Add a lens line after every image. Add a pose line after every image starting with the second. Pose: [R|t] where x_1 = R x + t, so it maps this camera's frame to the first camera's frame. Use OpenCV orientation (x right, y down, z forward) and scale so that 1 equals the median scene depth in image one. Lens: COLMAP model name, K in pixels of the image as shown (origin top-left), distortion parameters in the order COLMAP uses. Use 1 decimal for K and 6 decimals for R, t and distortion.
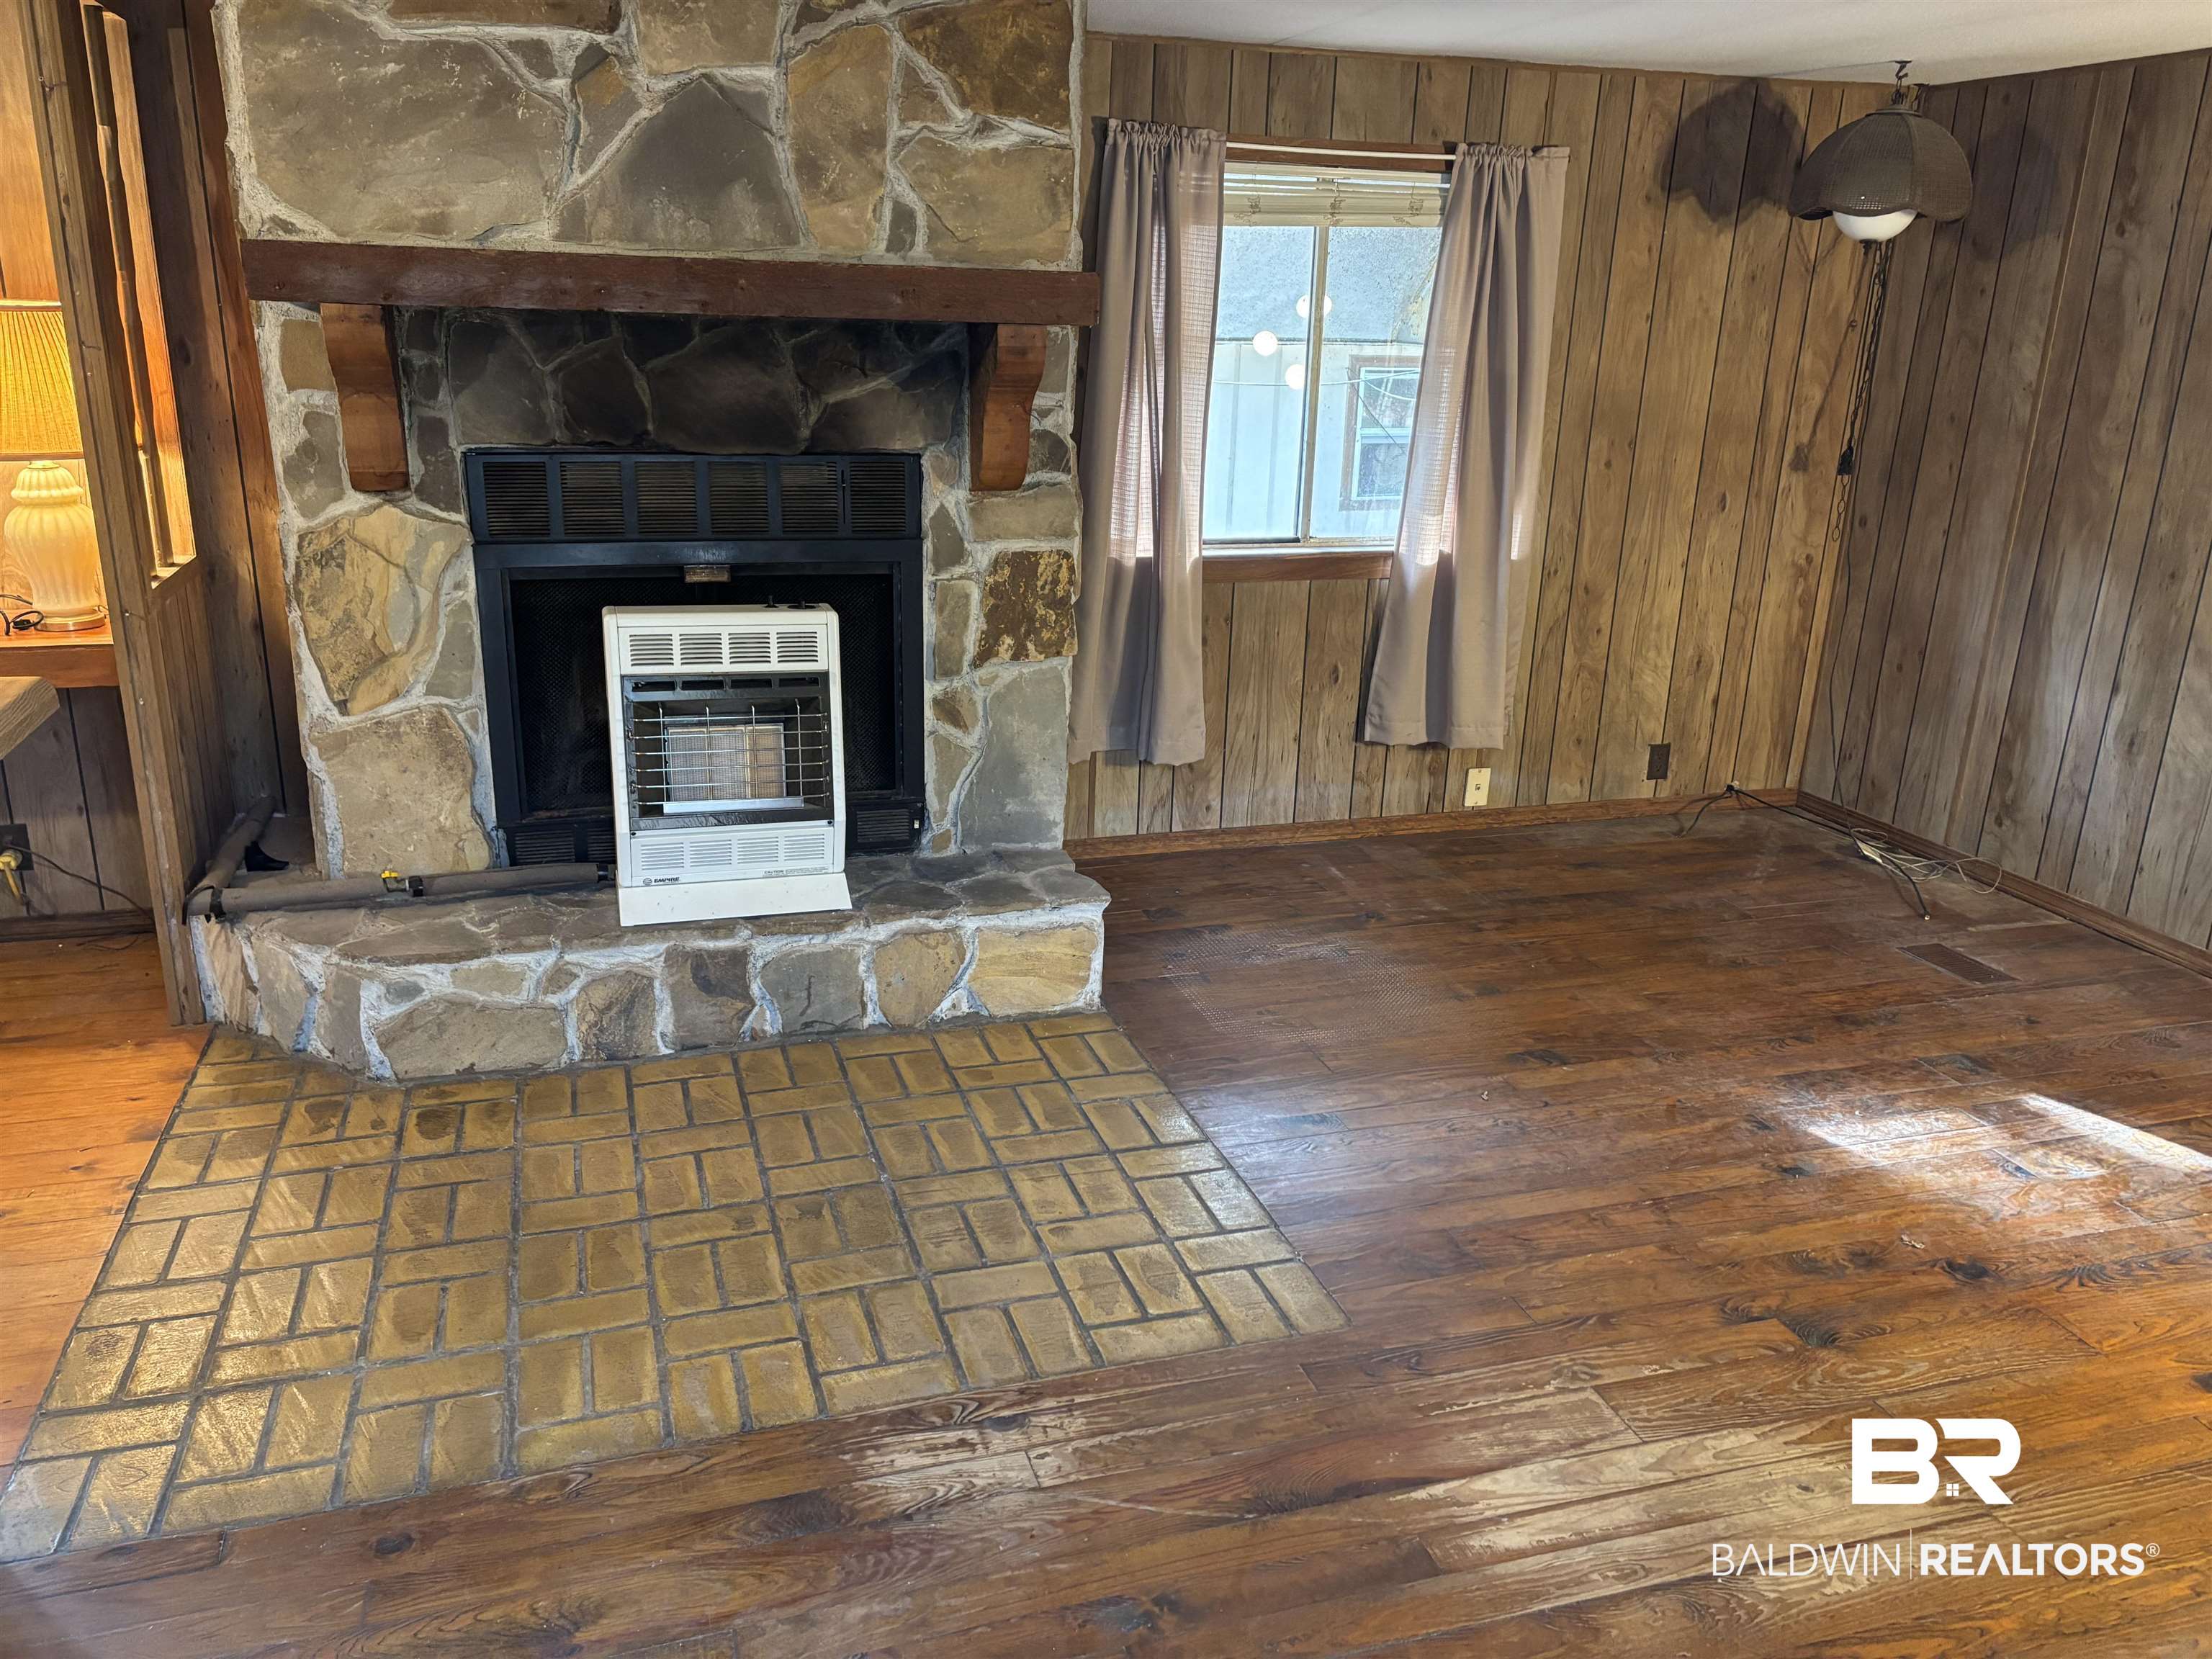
lens RADIAL K [[1664.6, 0, 1106.0], [0, 1664.6, 829.5], [0, 0, 1]] dist [0.061660, -0.054396]
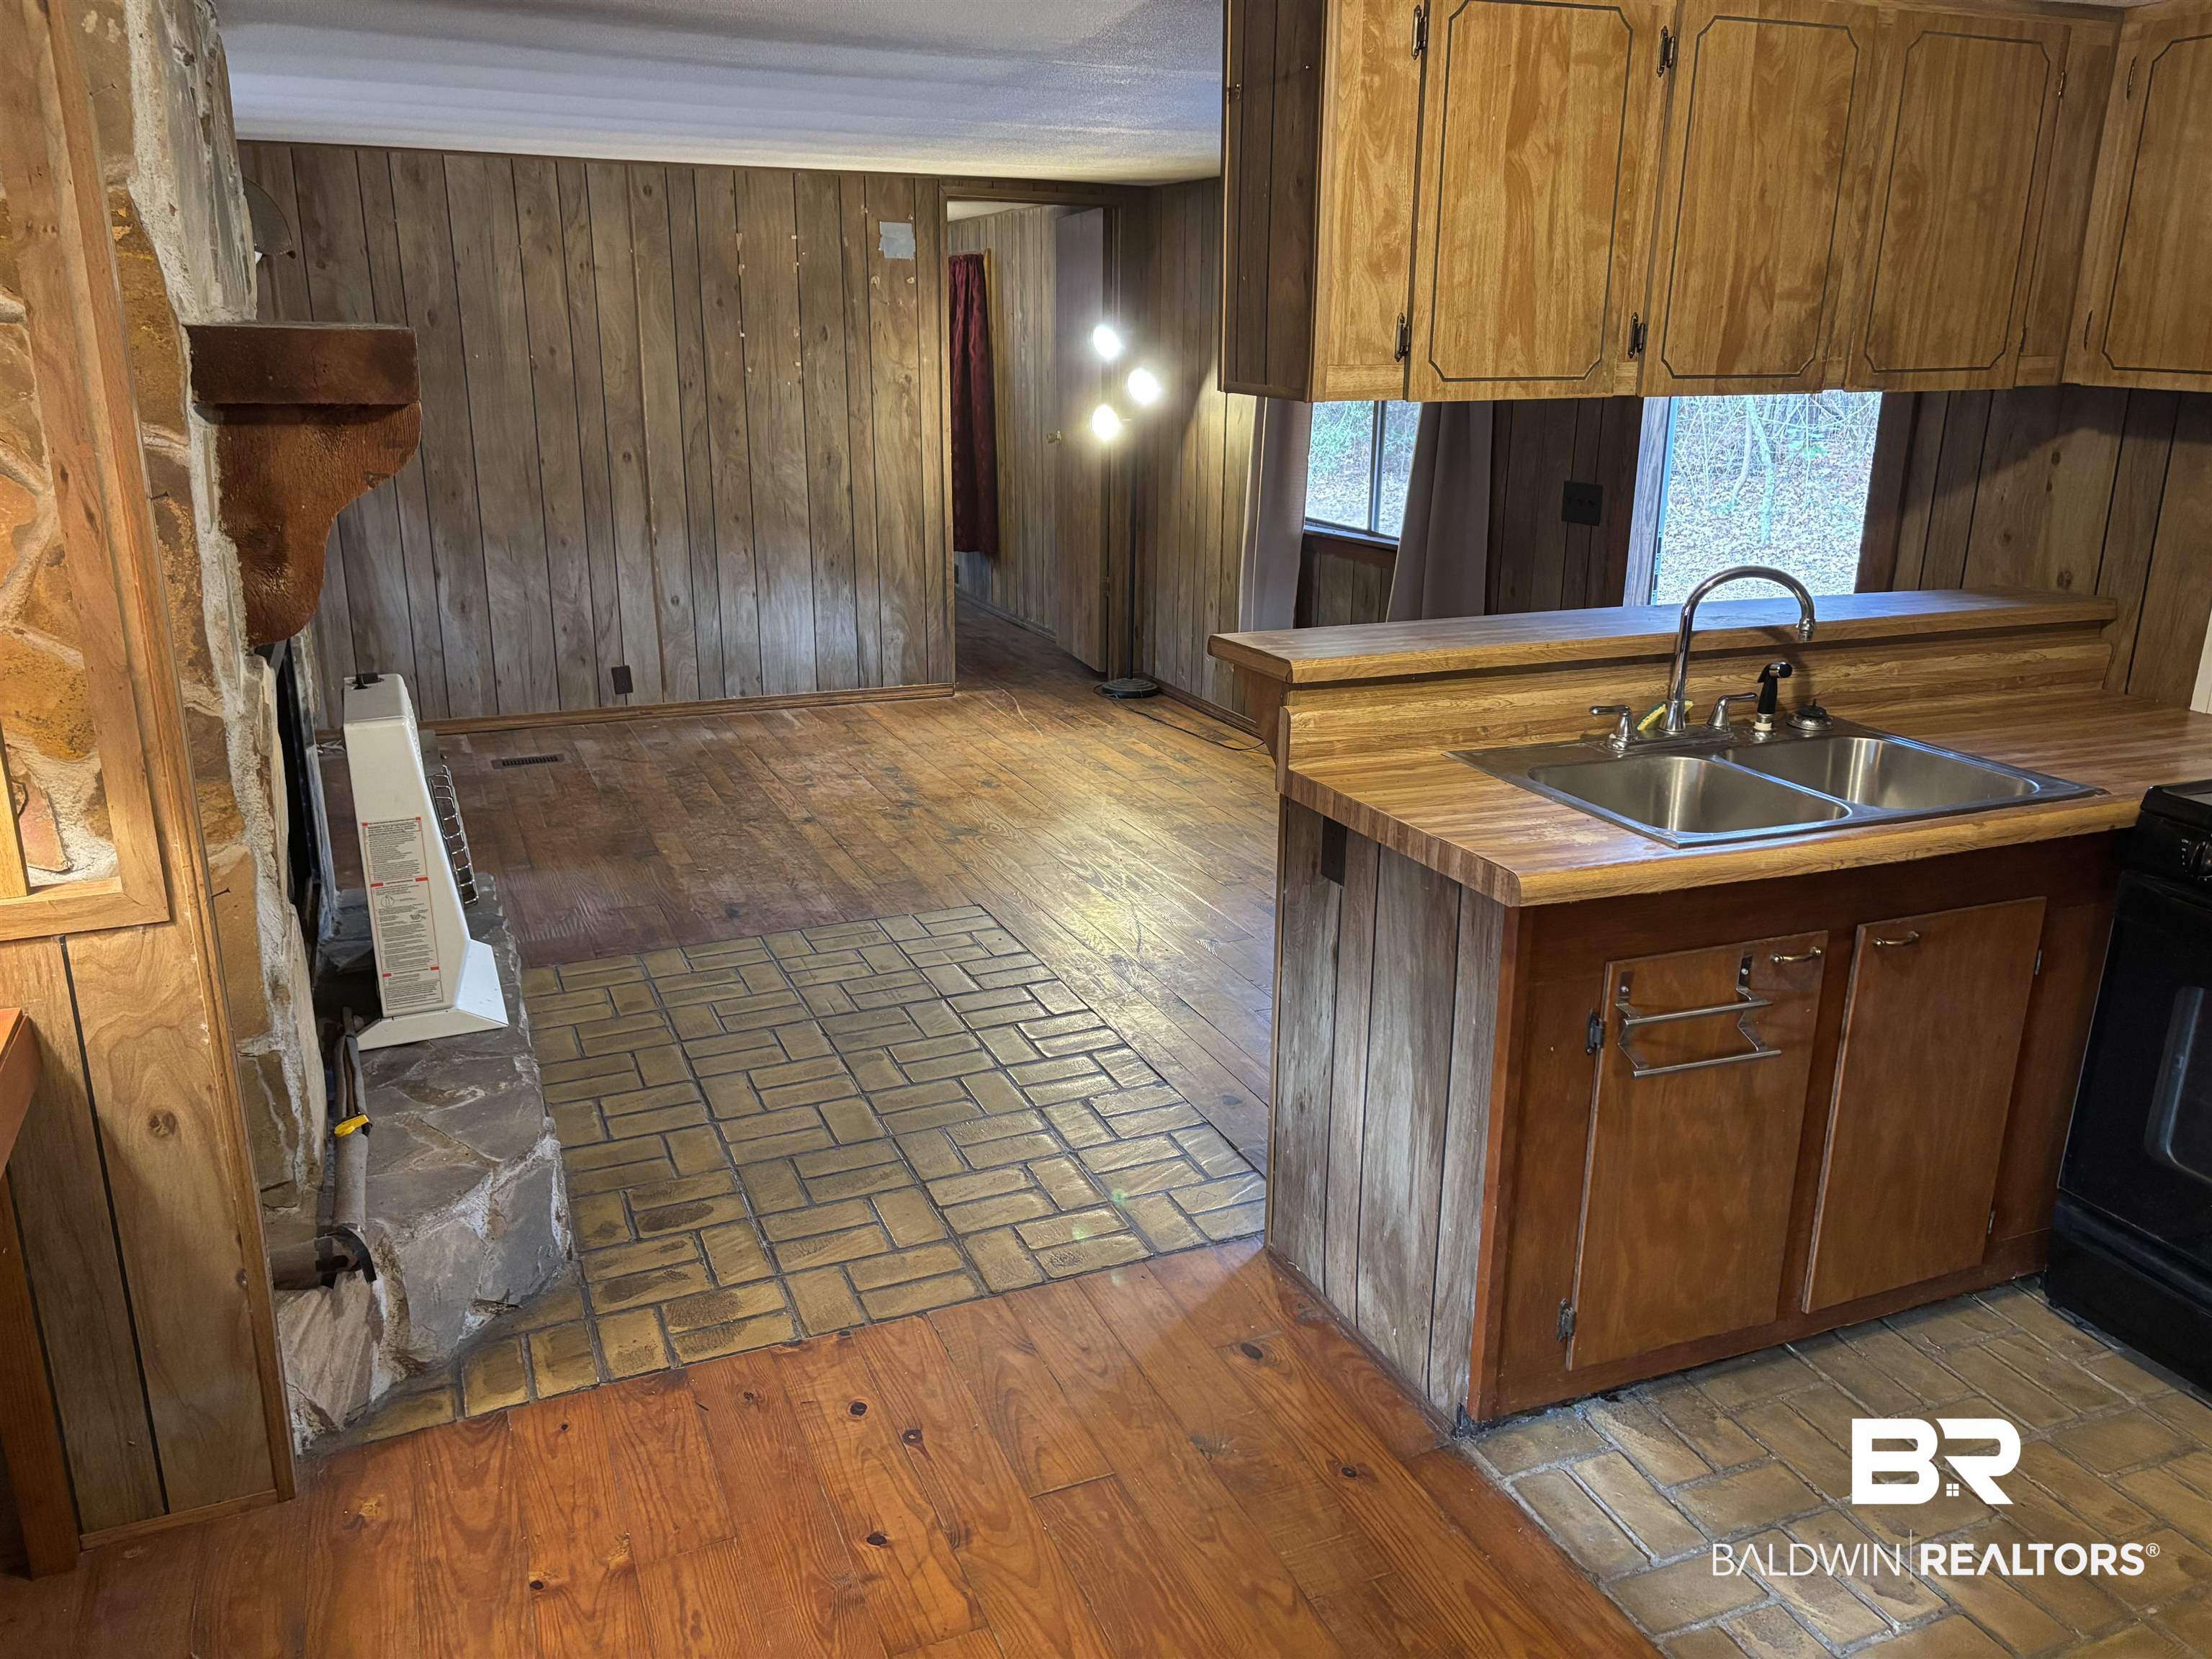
lens RADIAL K [[1688.7, 0, 1114.2], [0, 1688.7, 819.6], [0, 0, 1]] dist [-0.001616, 0.076643]
pose [[-0.103463, -0.312680, 0.944207, -1.175734], [0.290528, 0.898401, 0.329347, -0.260185], [-0.951256, 0.308394, -0.002109, 0.629304]]
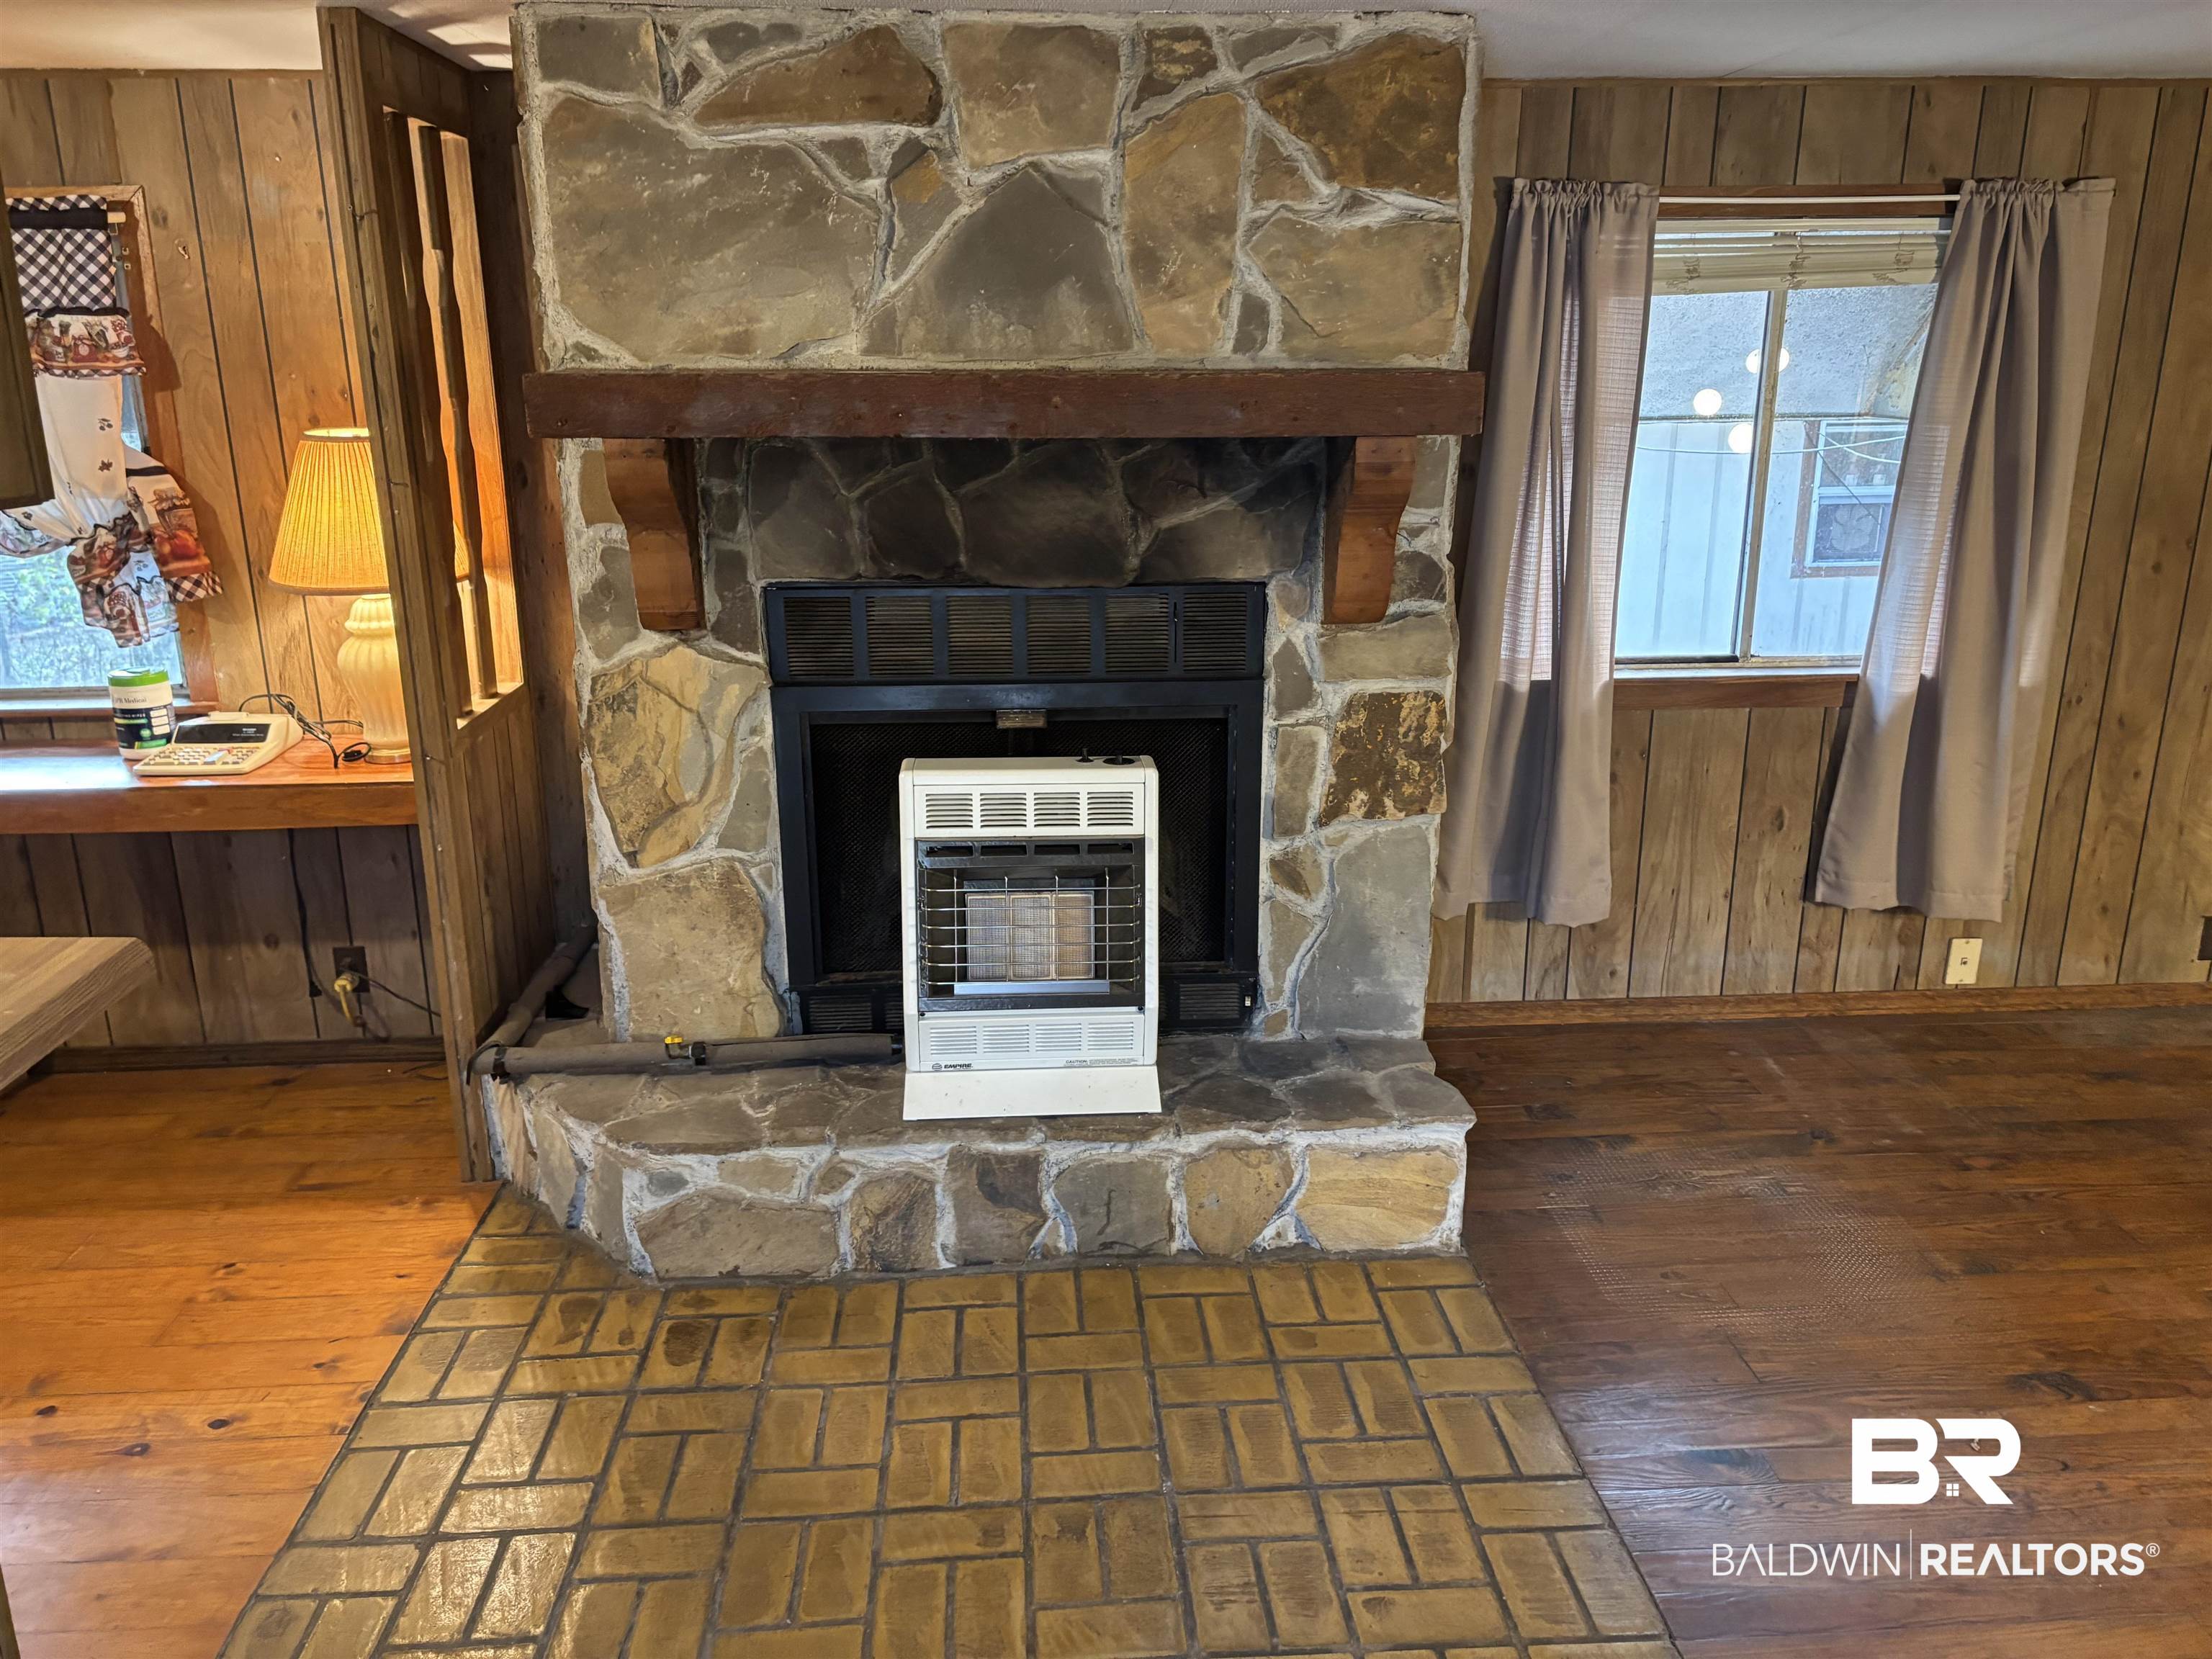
lens RADIAL K [[1669.1, 0, 1118.9], [0, 1669.1, 814.1], [0, 0, 1]] dist [0.055300, -0.059671]
pose [[0.971352, 0.035167, -0.235027, 0.022128], [-0.042849, 0.998699, -0.027657, -0.082430], [0.233749, 0.036935, 0.971595, 0.162796]]
